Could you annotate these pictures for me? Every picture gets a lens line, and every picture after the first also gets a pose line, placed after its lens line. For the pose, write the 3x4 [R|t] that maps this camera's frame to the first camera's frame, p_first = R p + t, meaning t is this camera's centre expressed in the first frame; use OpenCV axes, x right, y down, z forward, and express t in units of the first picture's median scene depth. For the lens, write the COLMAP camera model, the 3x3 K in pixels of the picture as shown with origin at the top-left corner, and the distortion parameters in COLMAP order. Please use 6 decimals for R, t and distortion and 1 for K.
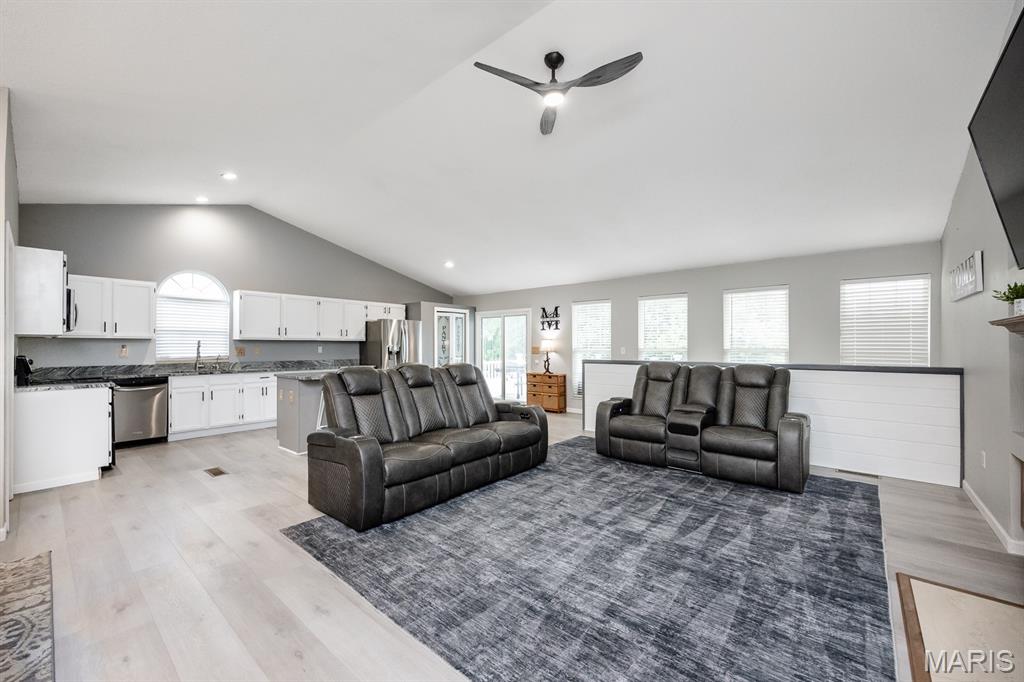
lens RADIAL K [[407.0, 0, 497.5], [0, 407.0, 345.7], [0, 0, 1]] dist [-0.001449, 0.000549]
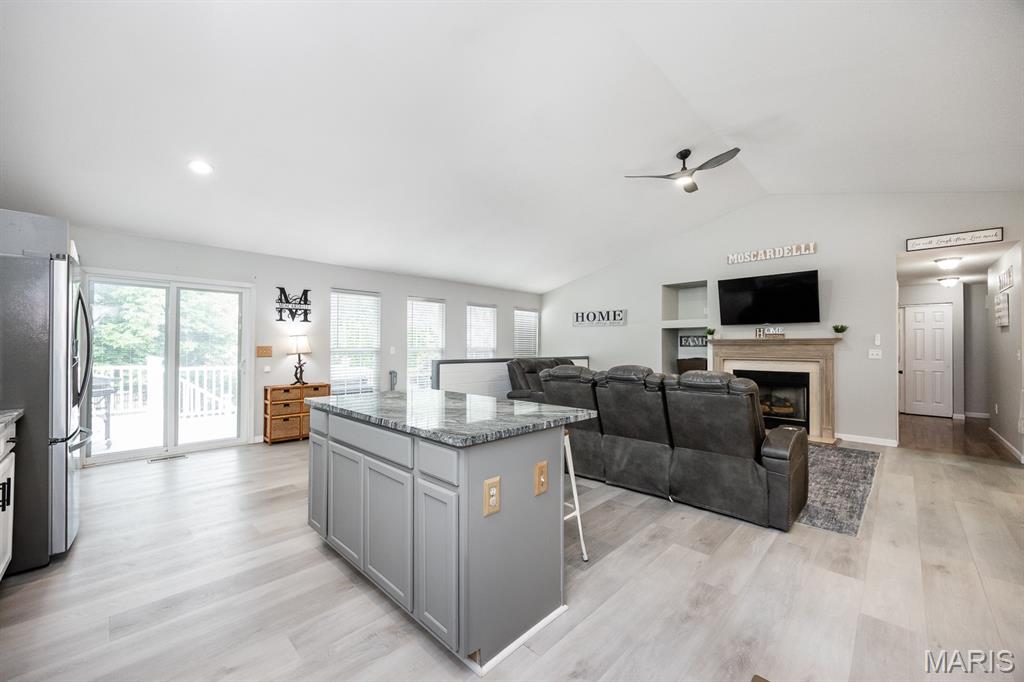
lens RADIAL K [[407.0, 0, 496.8], [0, 407.0, 342.9], [0, 0, 1]] dist [-0.001449, 0.000549]
pose [[0.066322, 0.009119, 0.997757, -1.069634], [-0.005037, 0.999949, -0.008805, 0.003354], [-0.997786, -0.004442, 0.066365, 1.225136]]
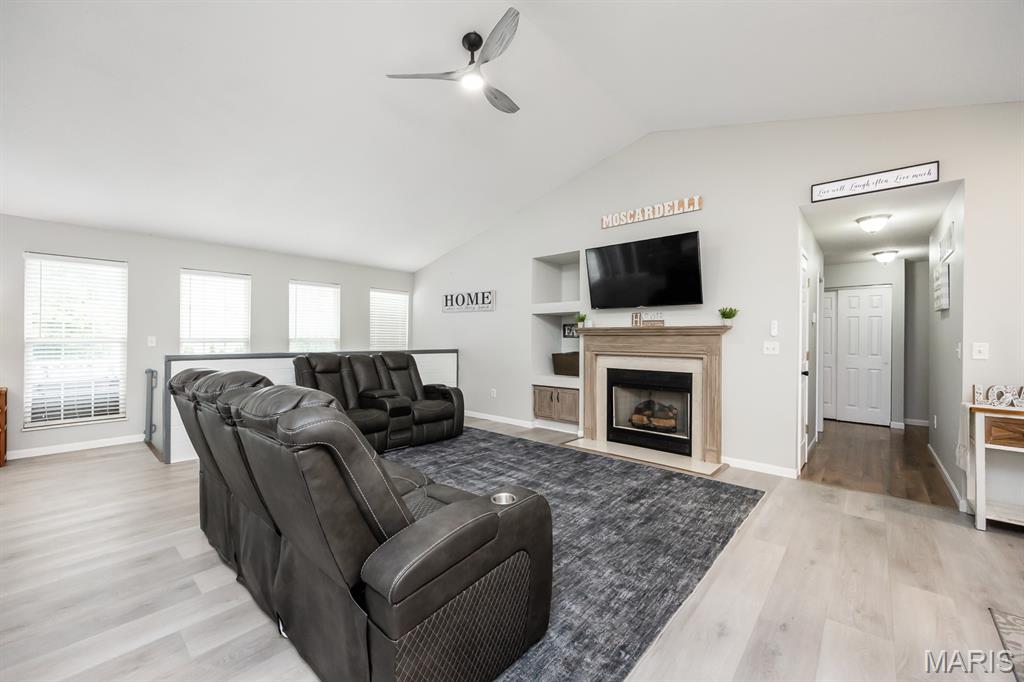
lens RADIAL K [[399.8, 0, 506.7], [0, 399.8, 339.0], [0, 0, 1]] dist [-0.002265, 0.000601]
pose [[0.030541, -0.001873, 0.999532, -0.618806], [-0.007824, 0.999967, 0.002113, 0.003397], [-0.999503, -0.007885, 0.030526, 0.675687]]
